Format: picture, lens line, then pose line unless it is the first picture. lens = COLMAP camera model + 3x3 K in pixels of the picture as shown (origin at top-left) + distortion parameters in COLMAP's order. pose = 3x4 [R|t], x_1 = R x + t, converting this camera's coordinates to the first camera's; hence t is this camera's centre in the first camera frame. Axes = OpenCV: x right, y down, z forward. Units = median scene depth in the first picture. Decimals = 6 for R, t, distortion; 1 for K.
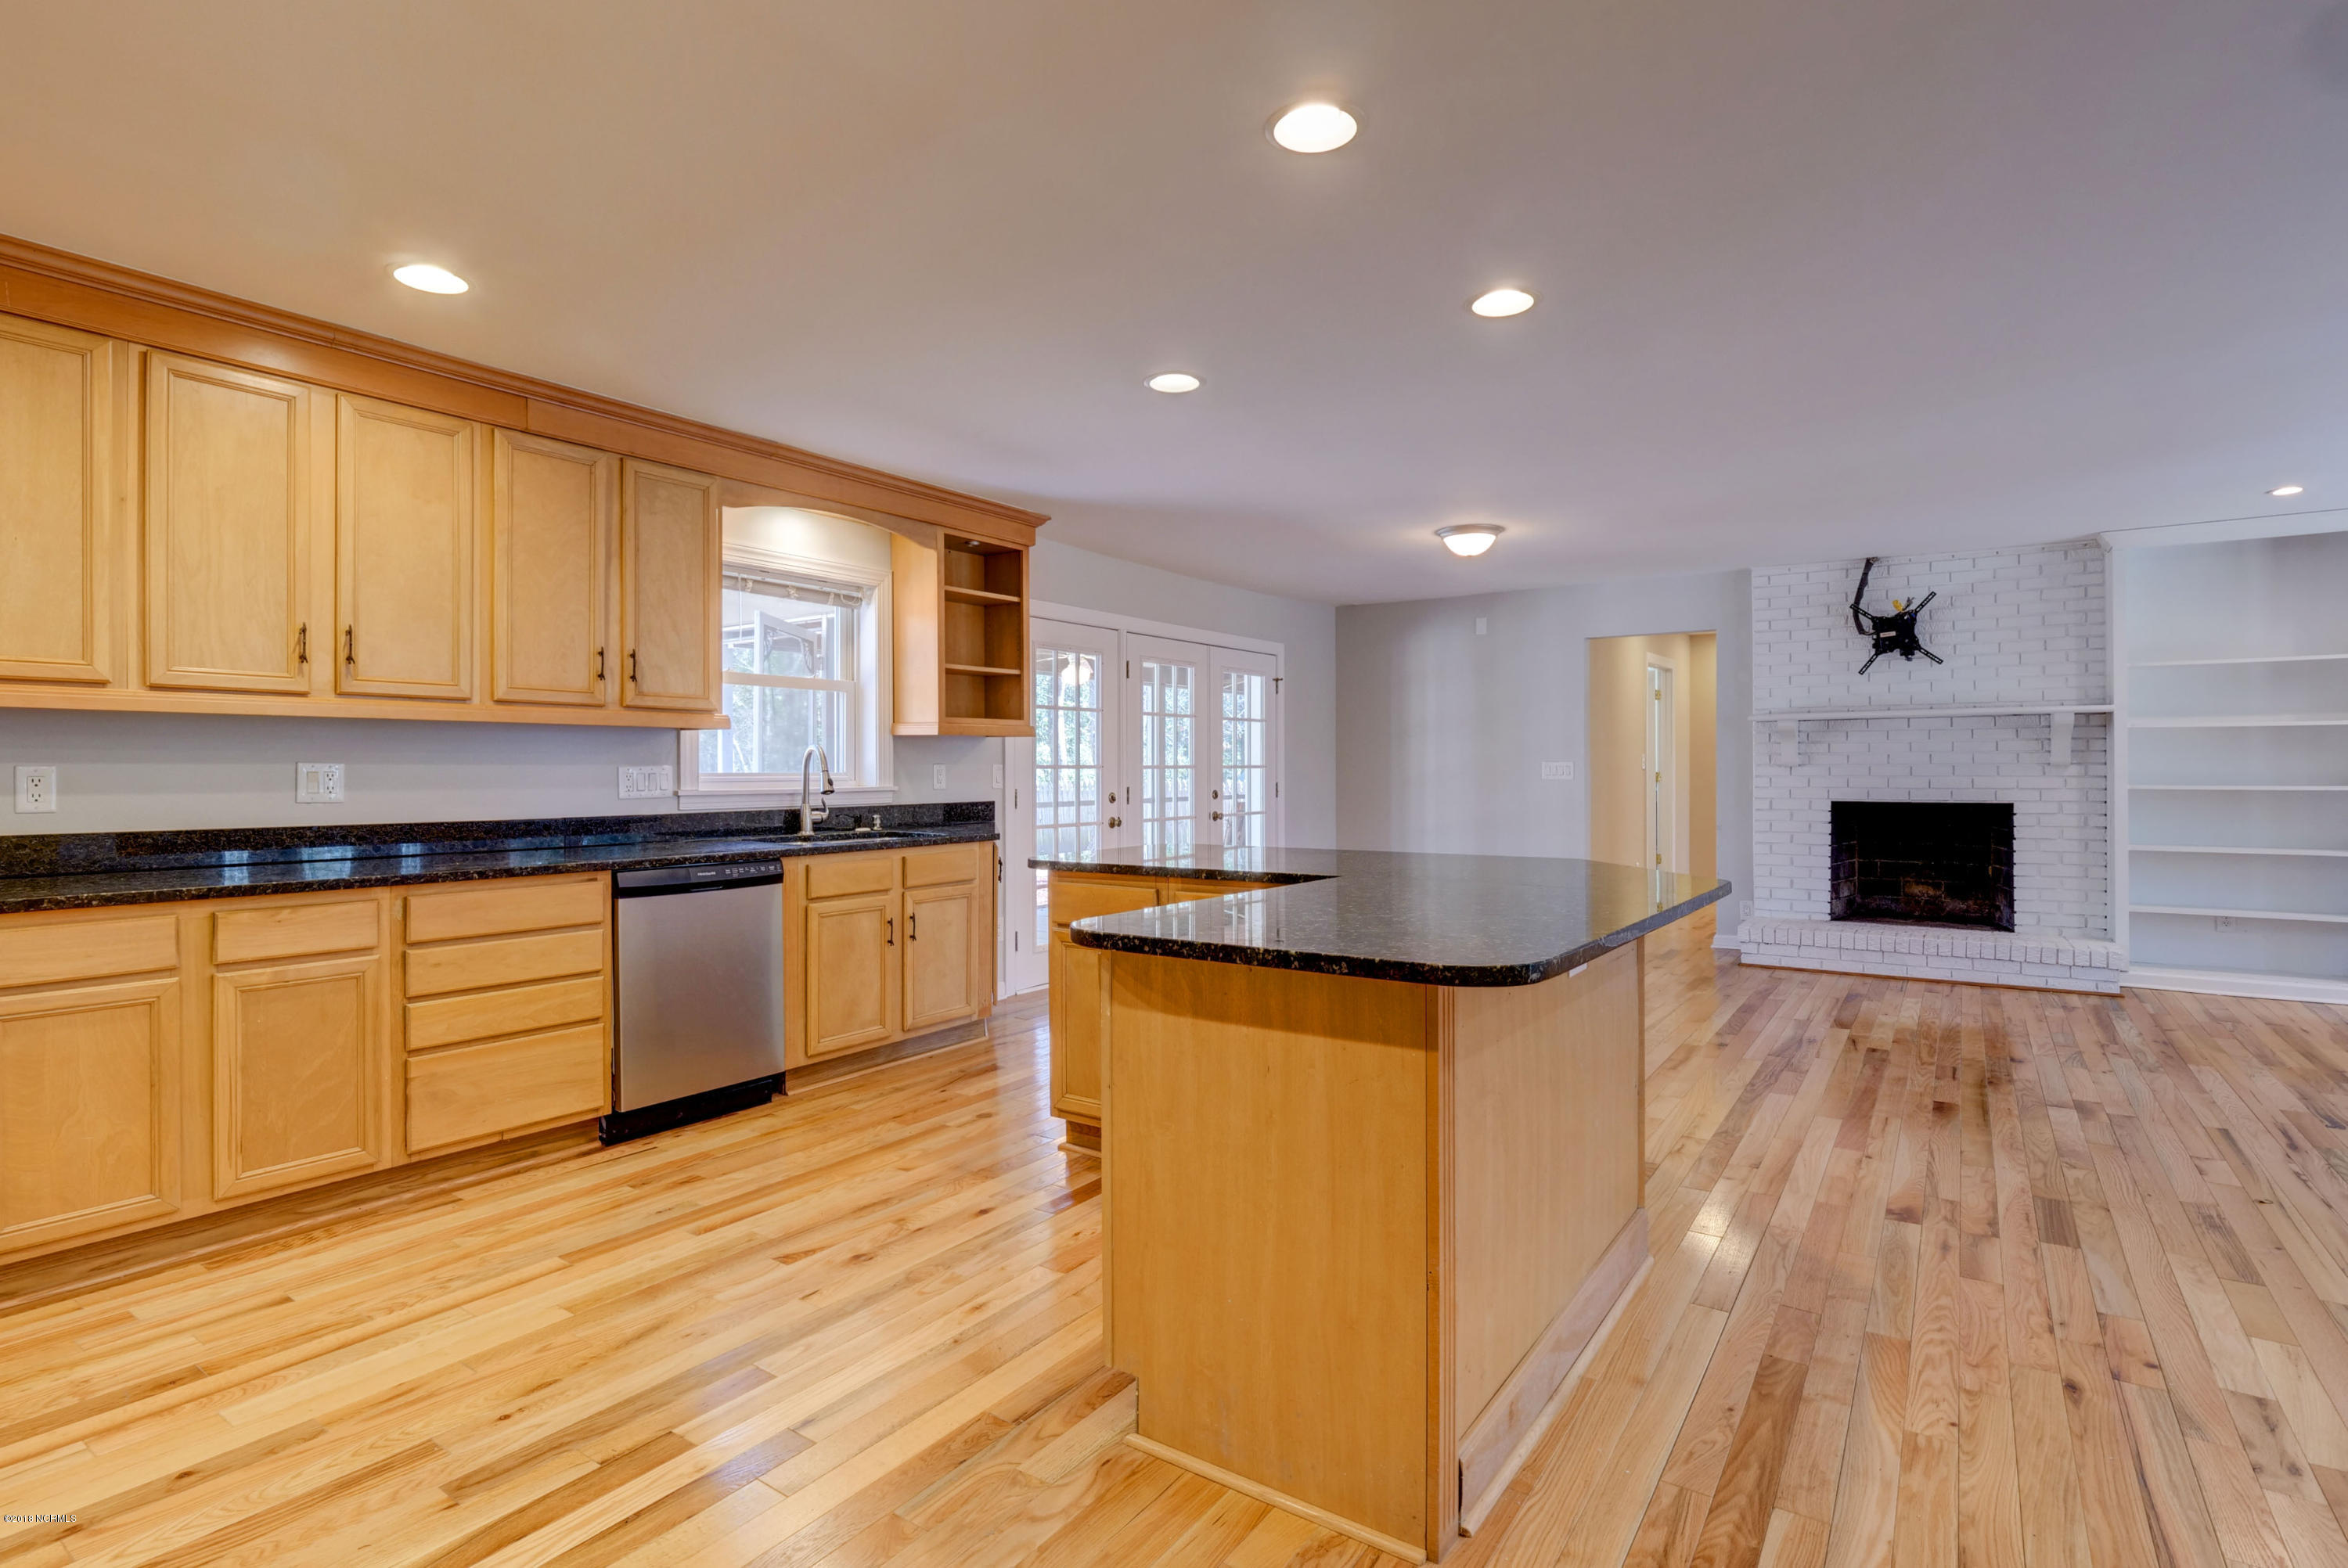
lens RADIAL K [[1142.2, 0, 1175.7], [0, 1142.2, 773.8], [0, 0, 1]] dist [-0.012449, -0.001415]
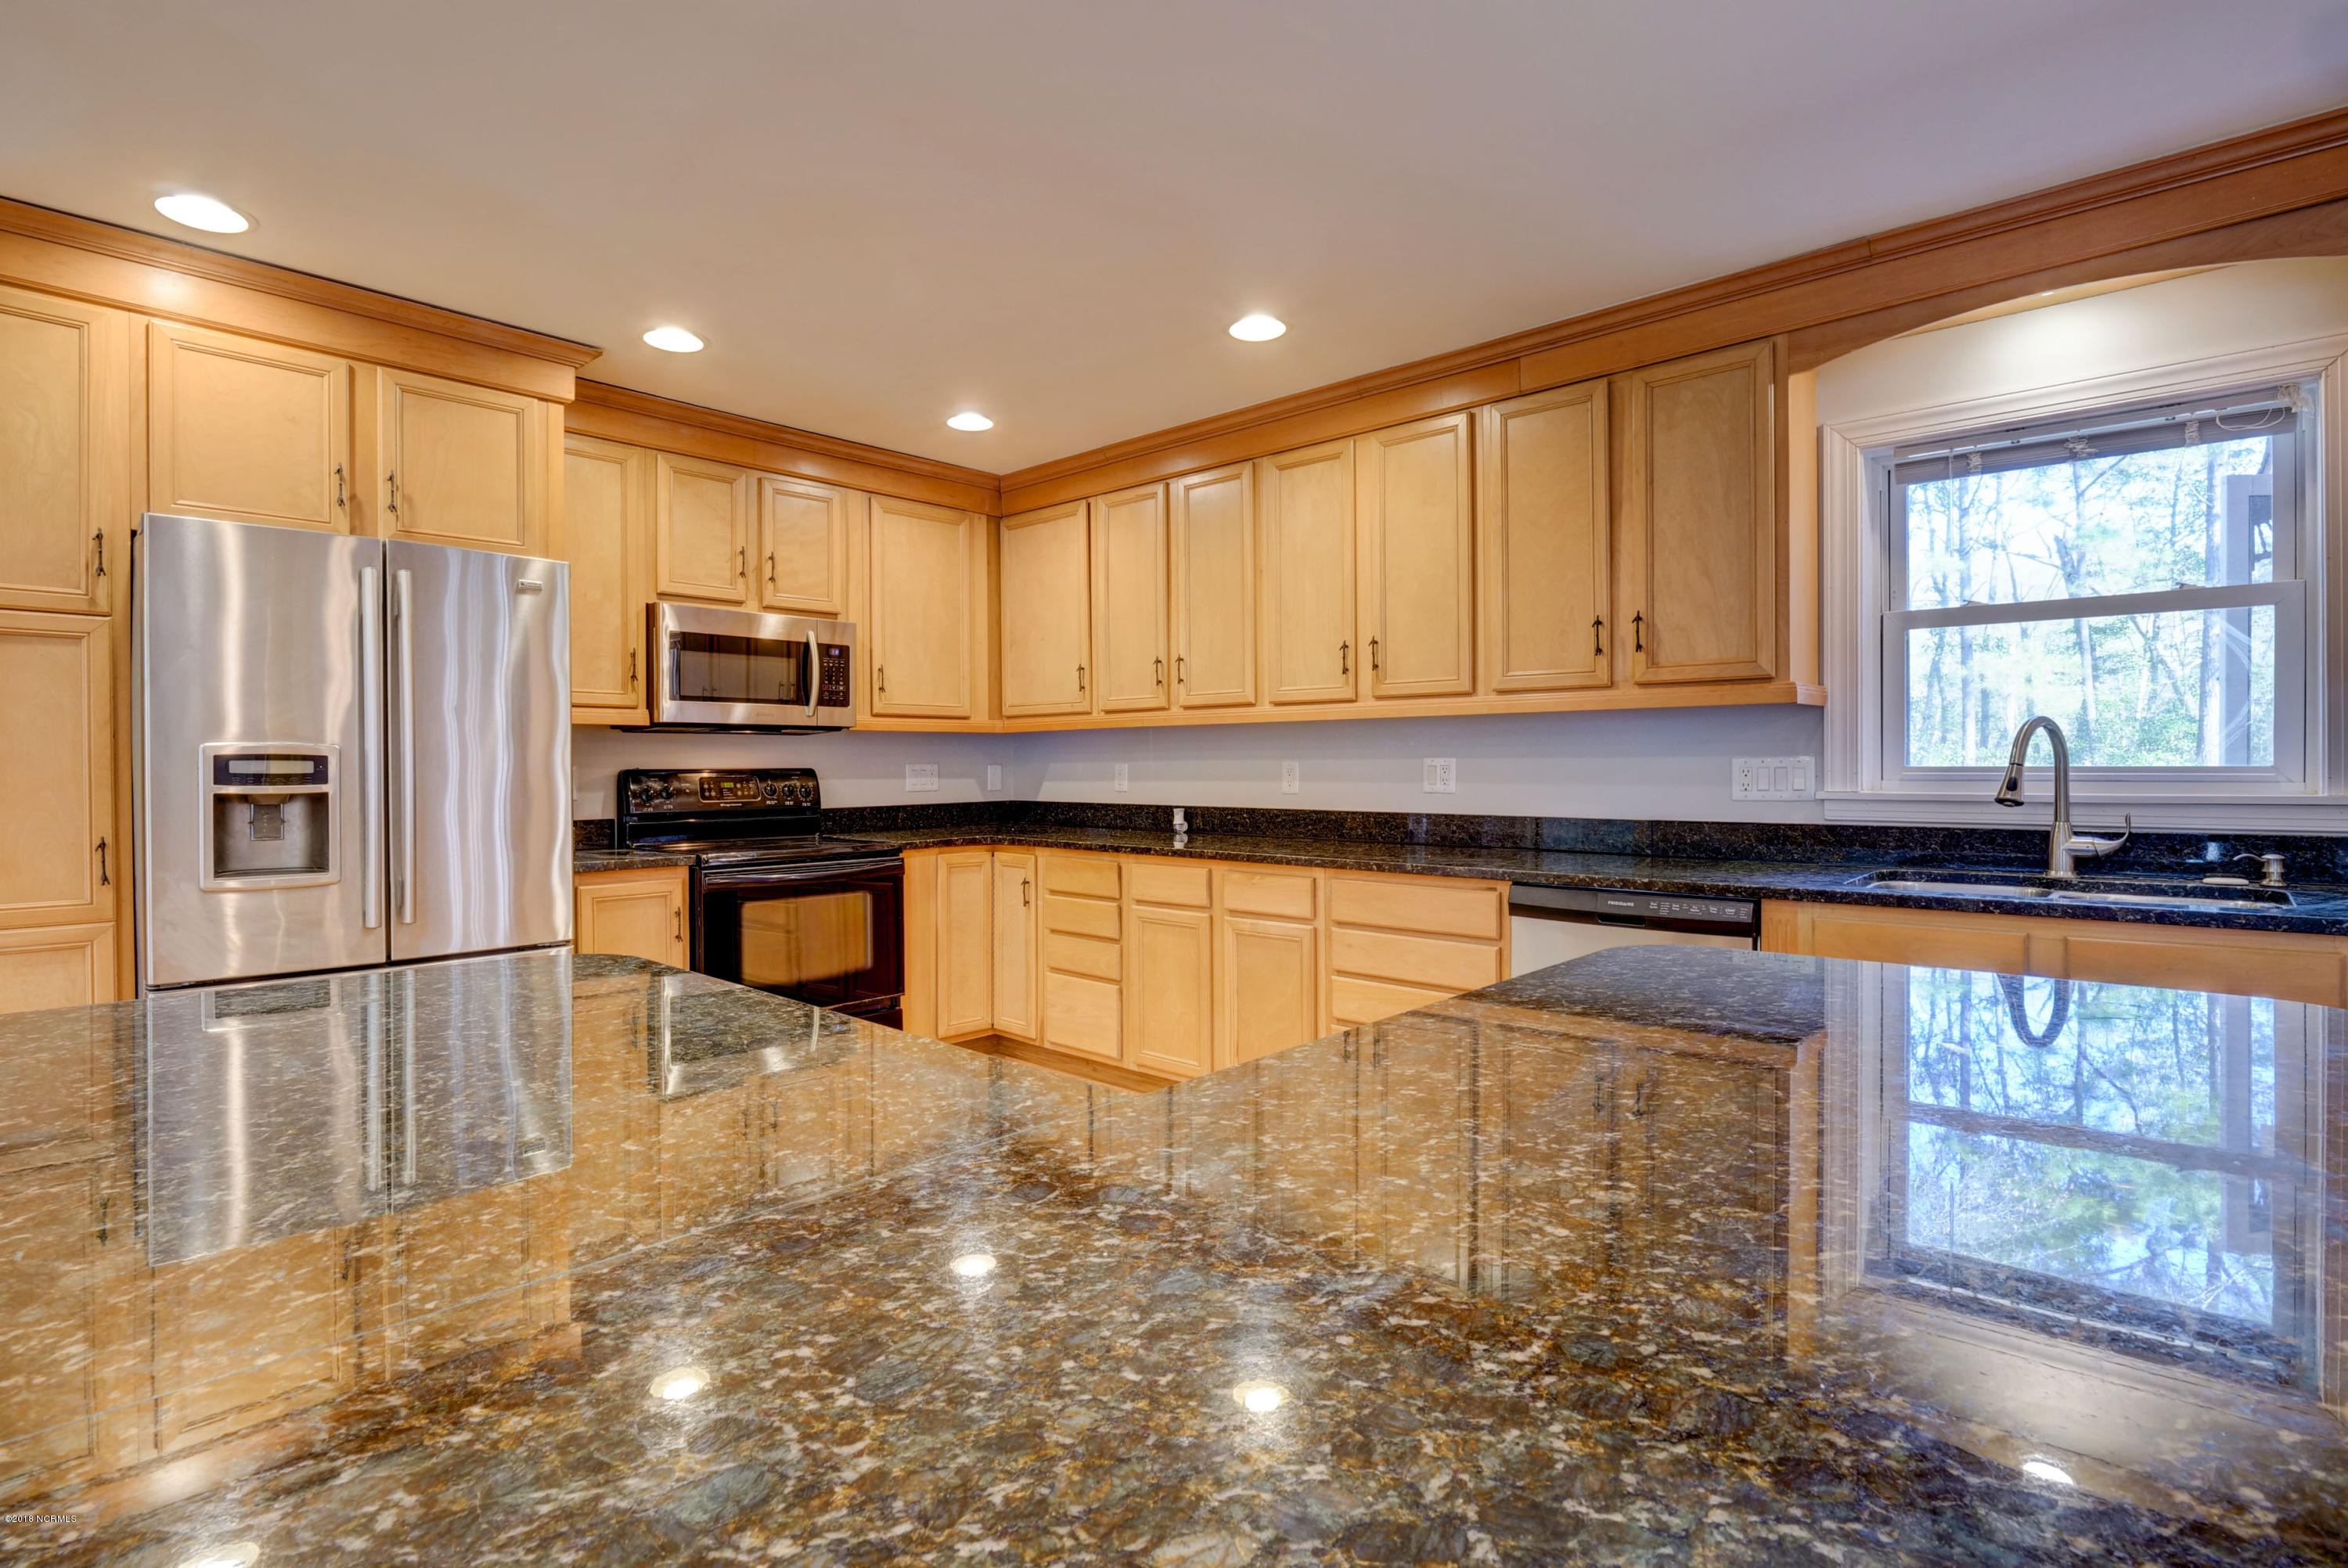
lens RADIAL K [[1142.2, 0, 1175.7], [0, 1142.2, 773.8], [0, 0, 1]] dist [-0.012449, -0.001415]
pose [[-0.134851, 0.011685, -0.990797, 0.222004], [0.002639, 0.999931, 0.011433, -0.003872], [0.990862, -0.001073, -0.134873, 0.496418]]
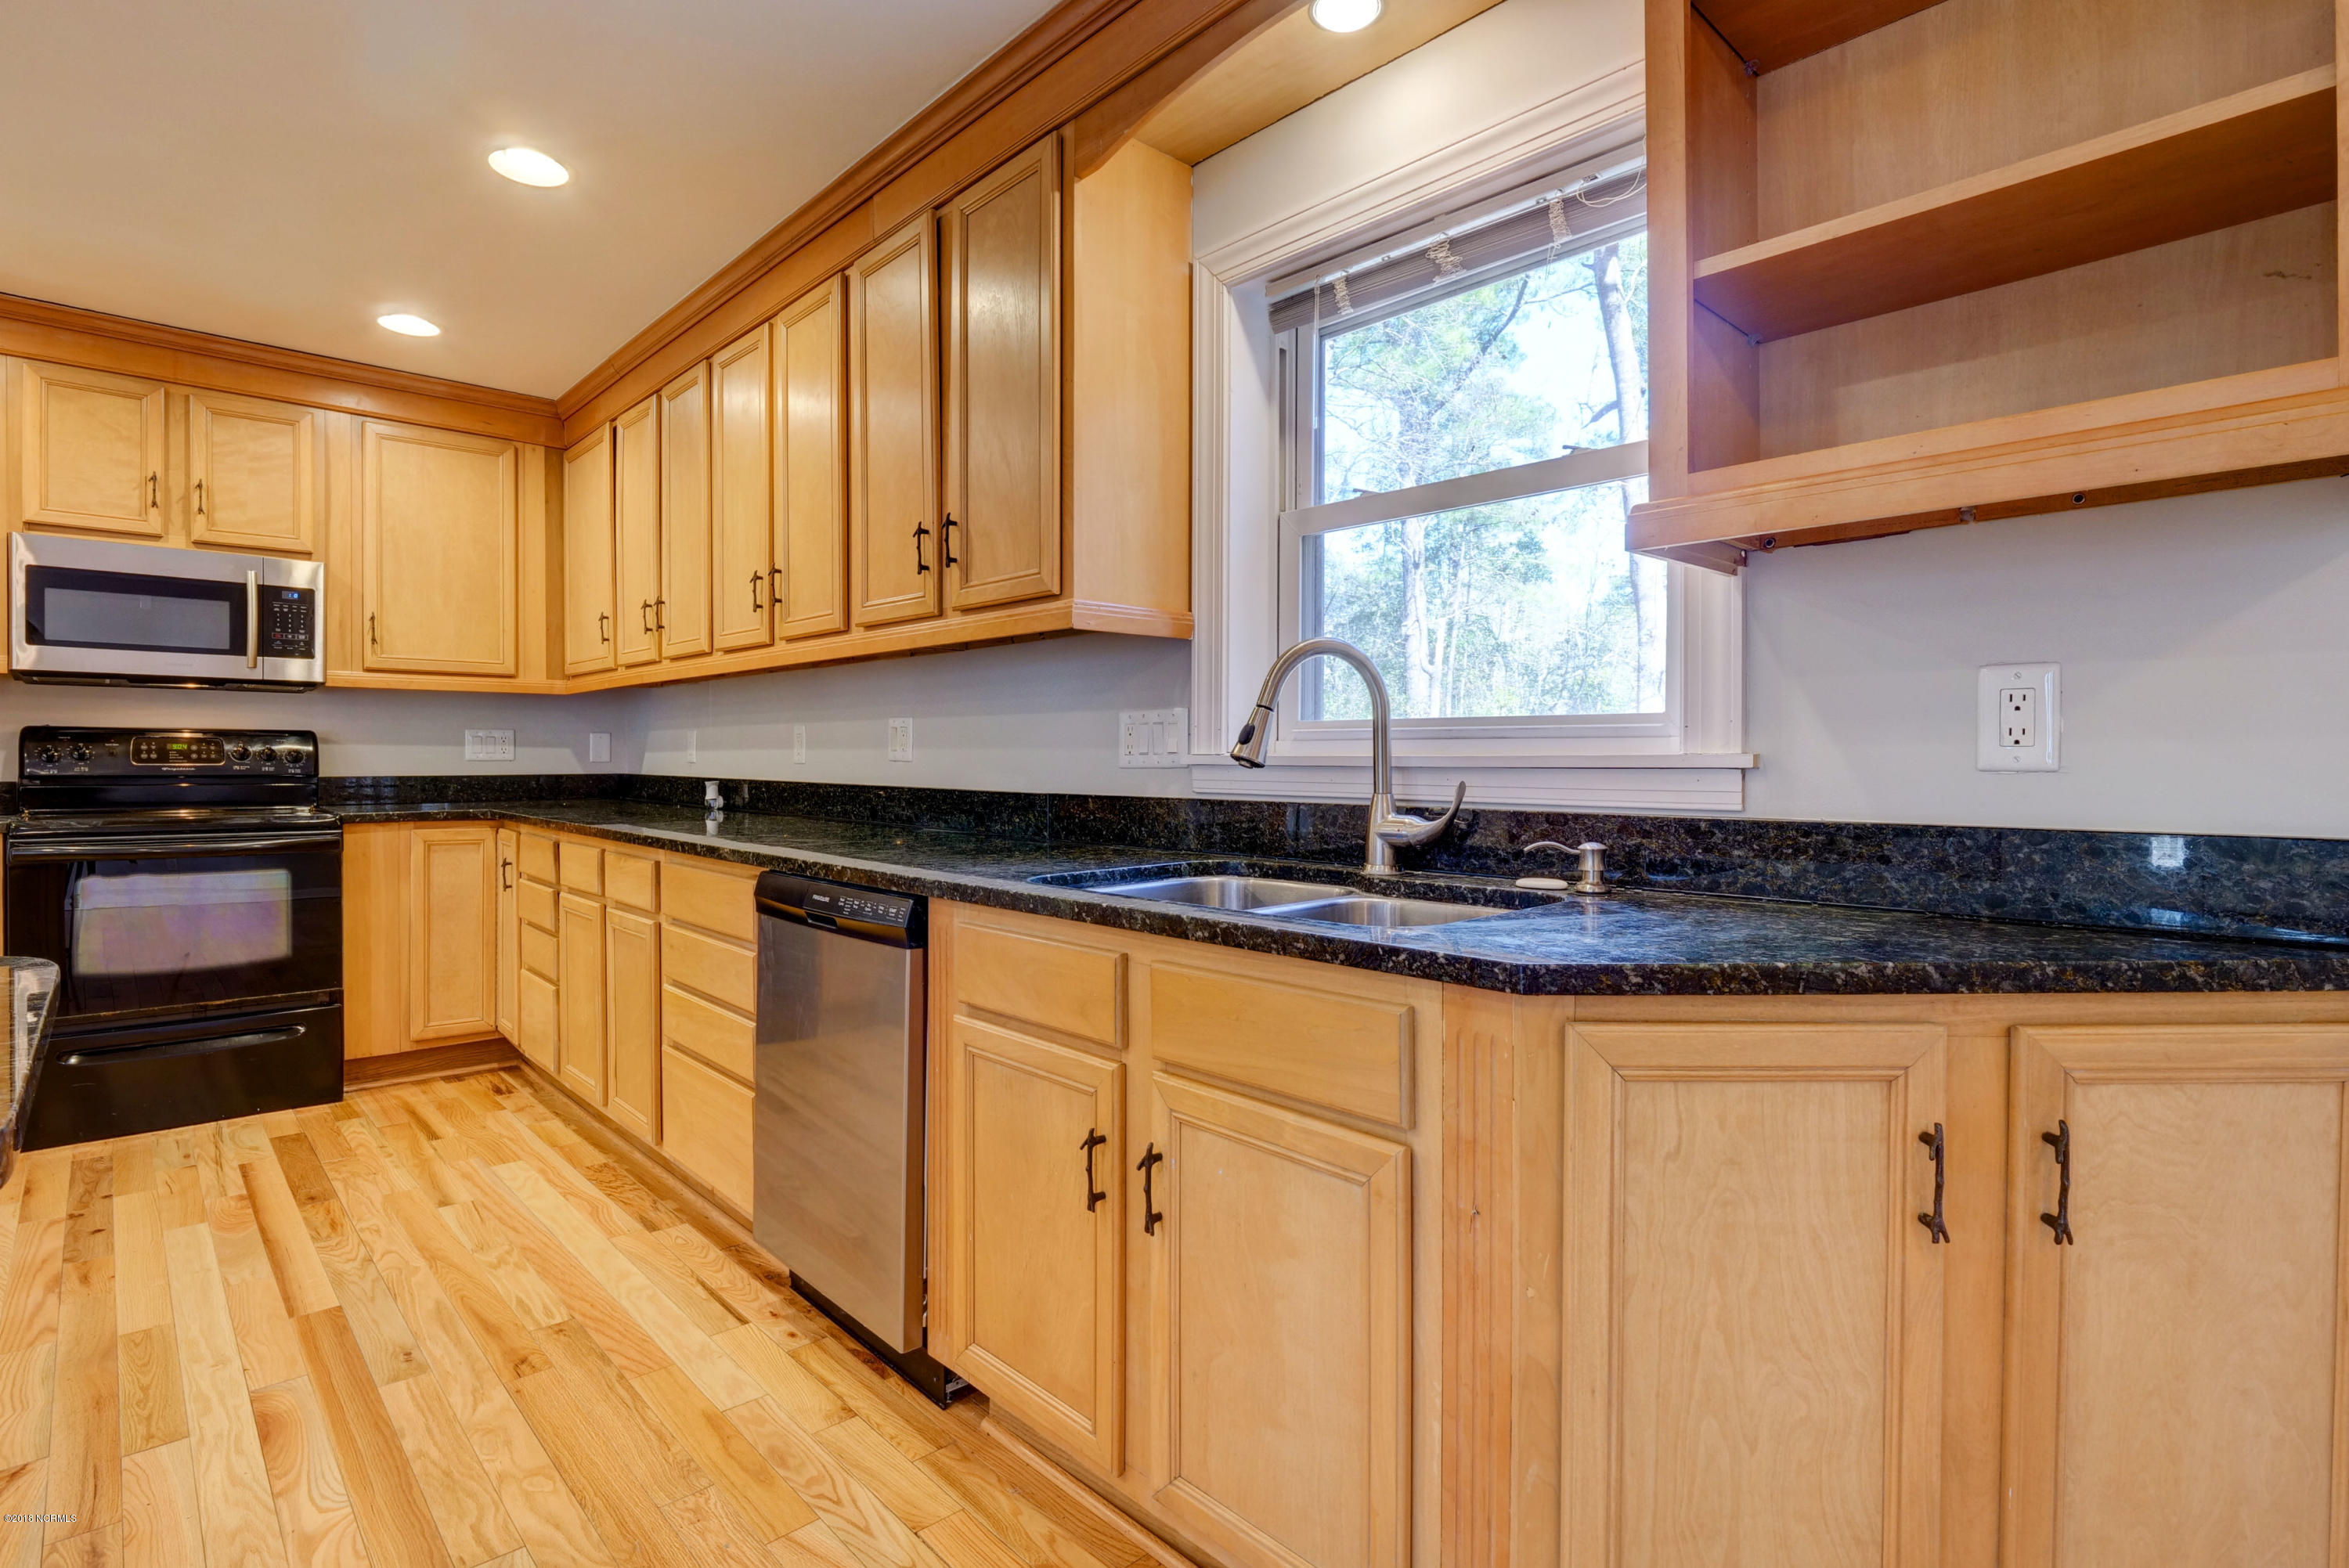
lens RADIAL K [[1142.7, 0, 1176.2], [0, 1142.7, 773.8], [0, 0, 1]] dist [-0.012449, -0.001415]
pose [[-0.208847, 0.015172, -0.977831, 0.054233], [-0.007230, 0.999828, 0.017057, 0.010260], [0.977922, 0.010632, -0.208702, 0.782619]]
